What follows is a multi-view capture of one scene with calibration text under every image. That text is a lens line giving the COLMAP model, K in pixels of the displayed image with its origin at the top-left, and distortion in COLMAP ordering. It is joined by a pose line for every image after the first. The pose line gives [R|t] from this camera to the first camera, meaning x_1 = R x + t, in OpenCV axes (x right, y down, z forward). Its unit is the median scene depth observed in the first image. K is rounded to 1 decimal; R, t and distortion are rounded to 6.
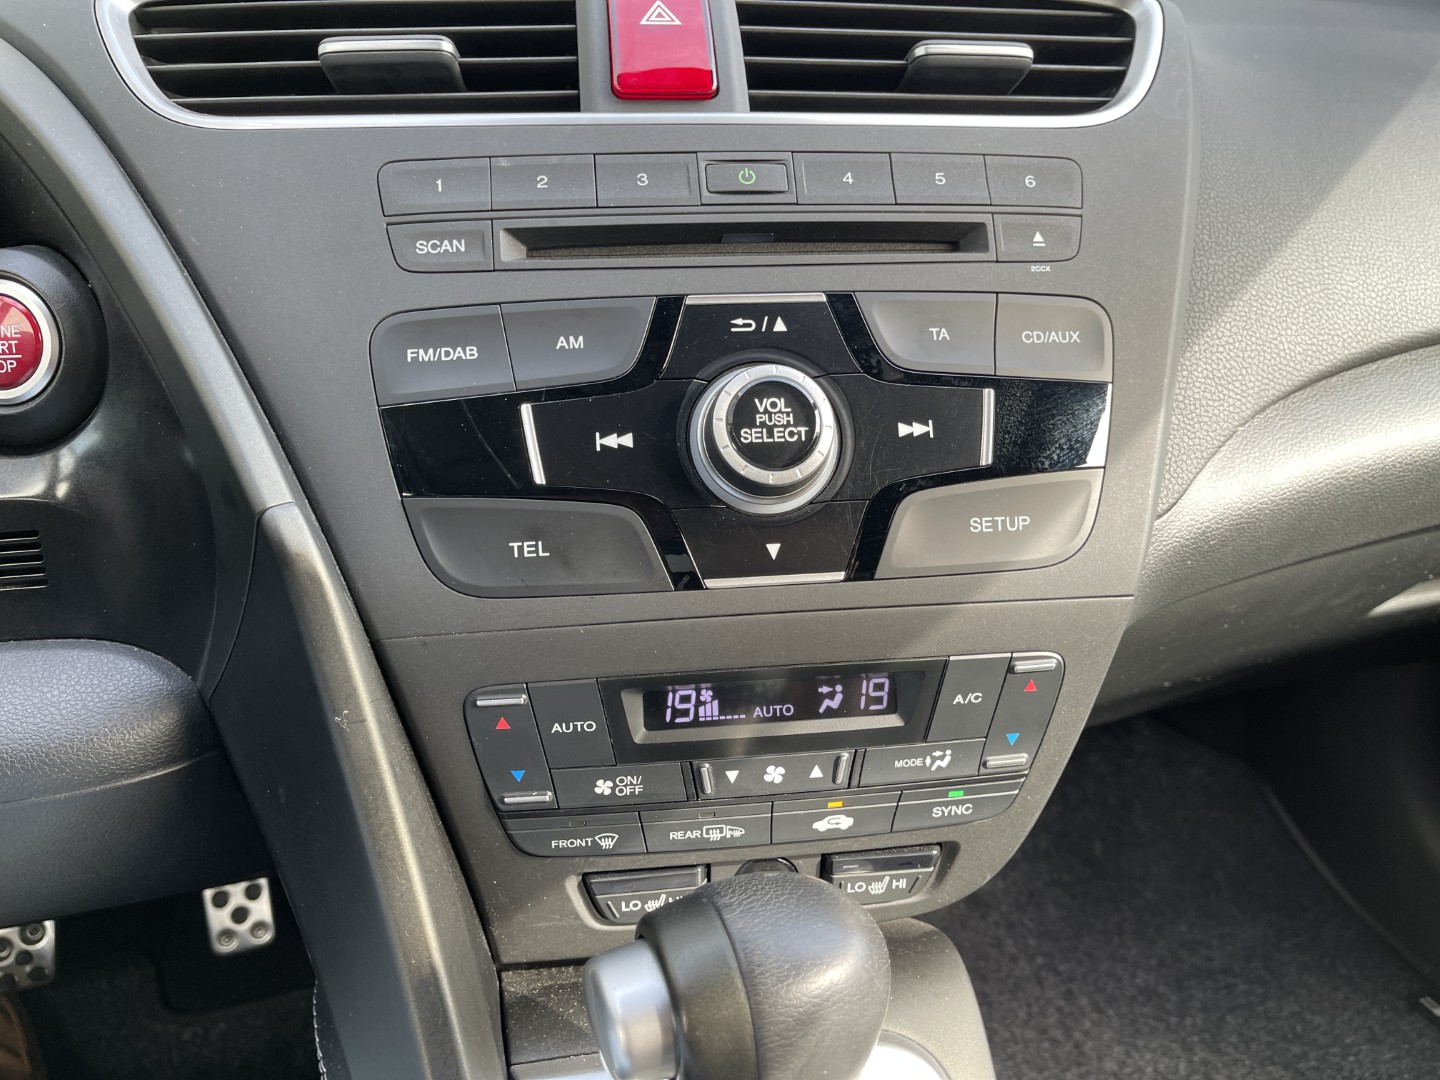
lens RADIAL K [[1112.6, 0, 732.7], [0, 1112.6, 547.9], [0, 0, 1]] dist [0.048203, -0.087267]
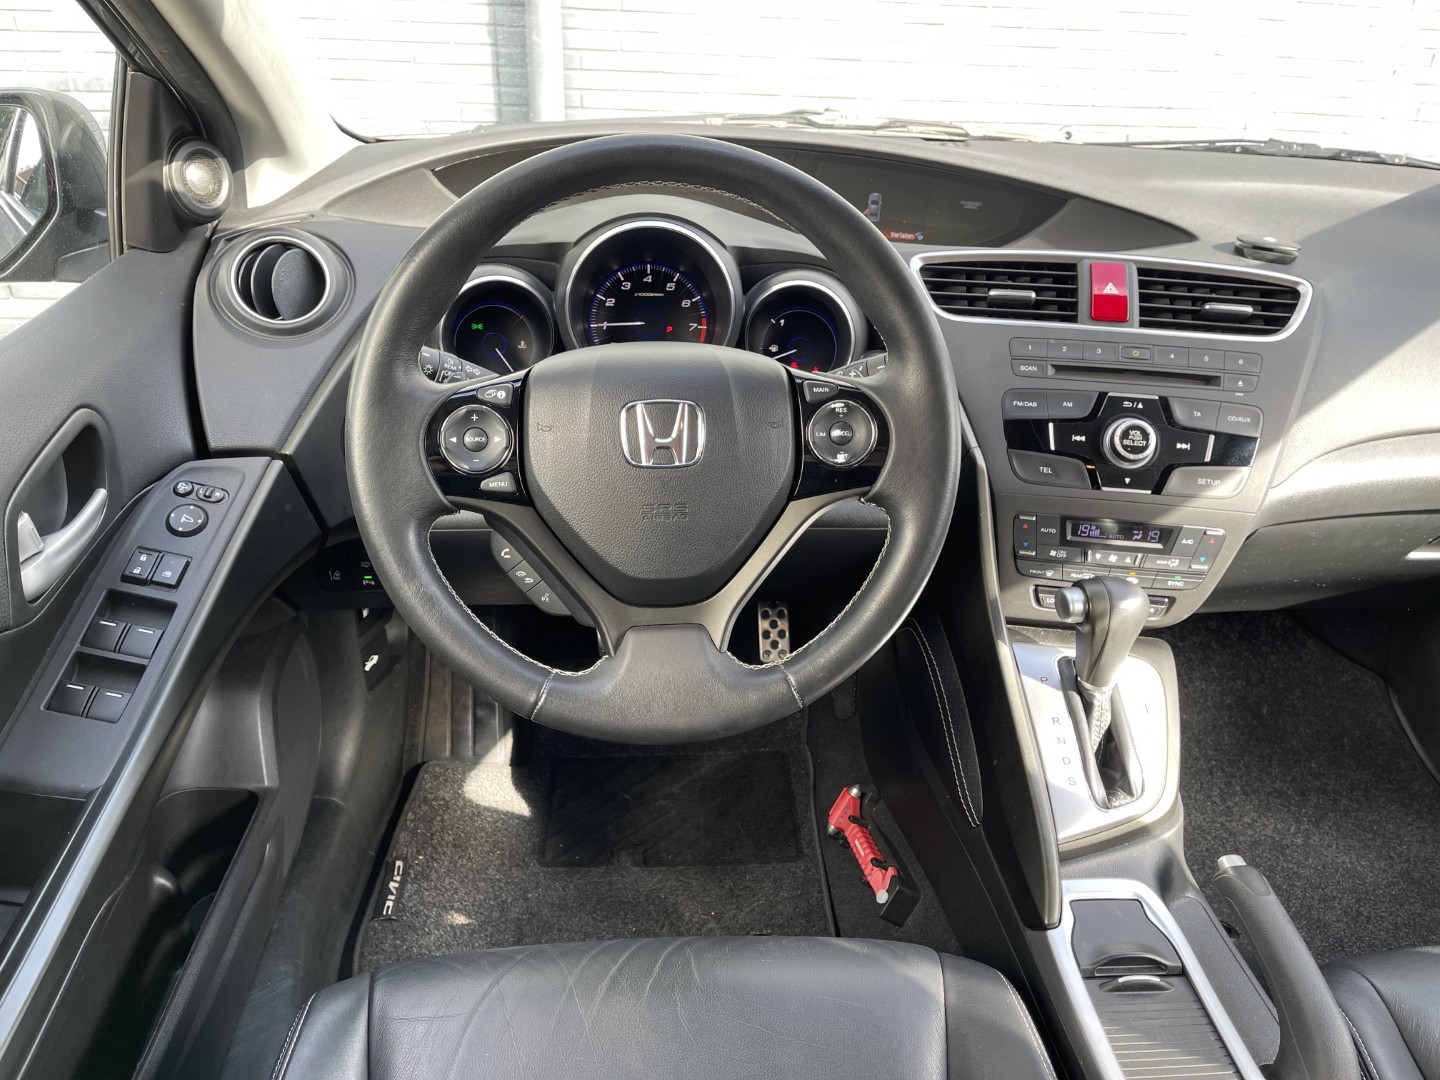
lens RADIAL K [[1112.6, 0, 730.0], [0, 1112.6, 547.1], [0, 0, 1]] dist [0.048203, -0.087267]
pose [[0.968765, 0.140976, -0.204009, -0.337639], [-0.130930, 0.989451, 0.062000, 0.124385], [0.210598, -0.033353, 0.977004, -2.041853]]
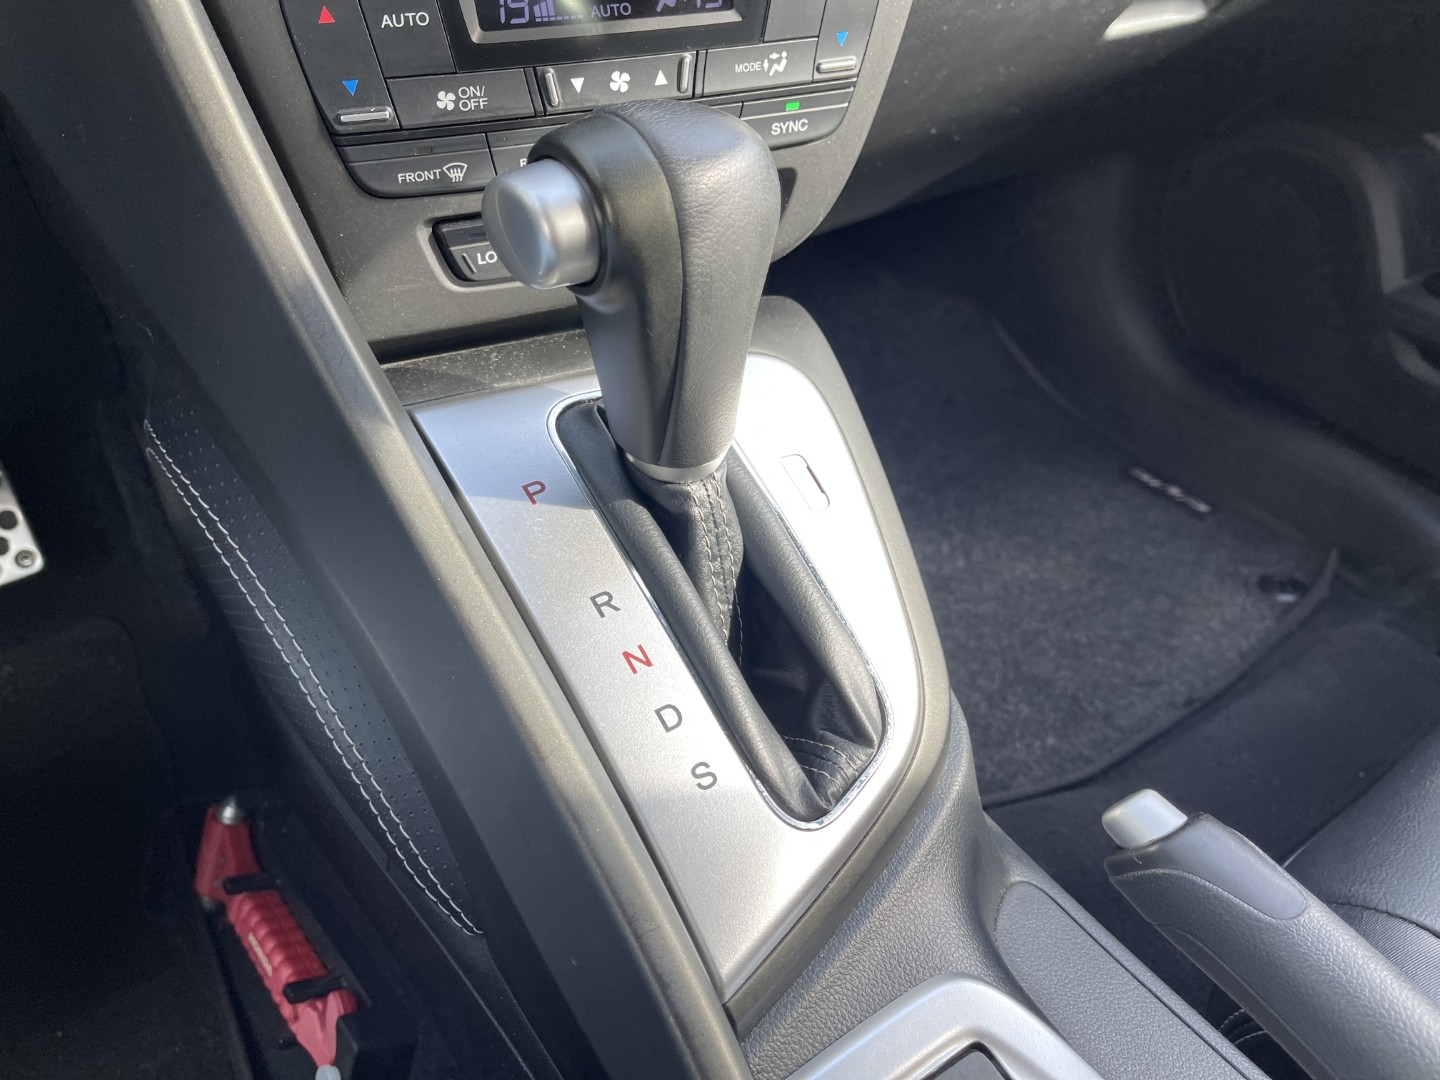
lens RADIAL K [[1112.6, 0, 732.5], [0, 1112.6, 536.8], [0, 0, 1]] dist [0.048203, -0.087267]
pose [[0.961165, -0.162220, 0.223265, -0.150938], [0.102929, 0.961345, 0.255384, 0.345712], [-0.256063, -0.222485, 0.940708, -0.036305]]
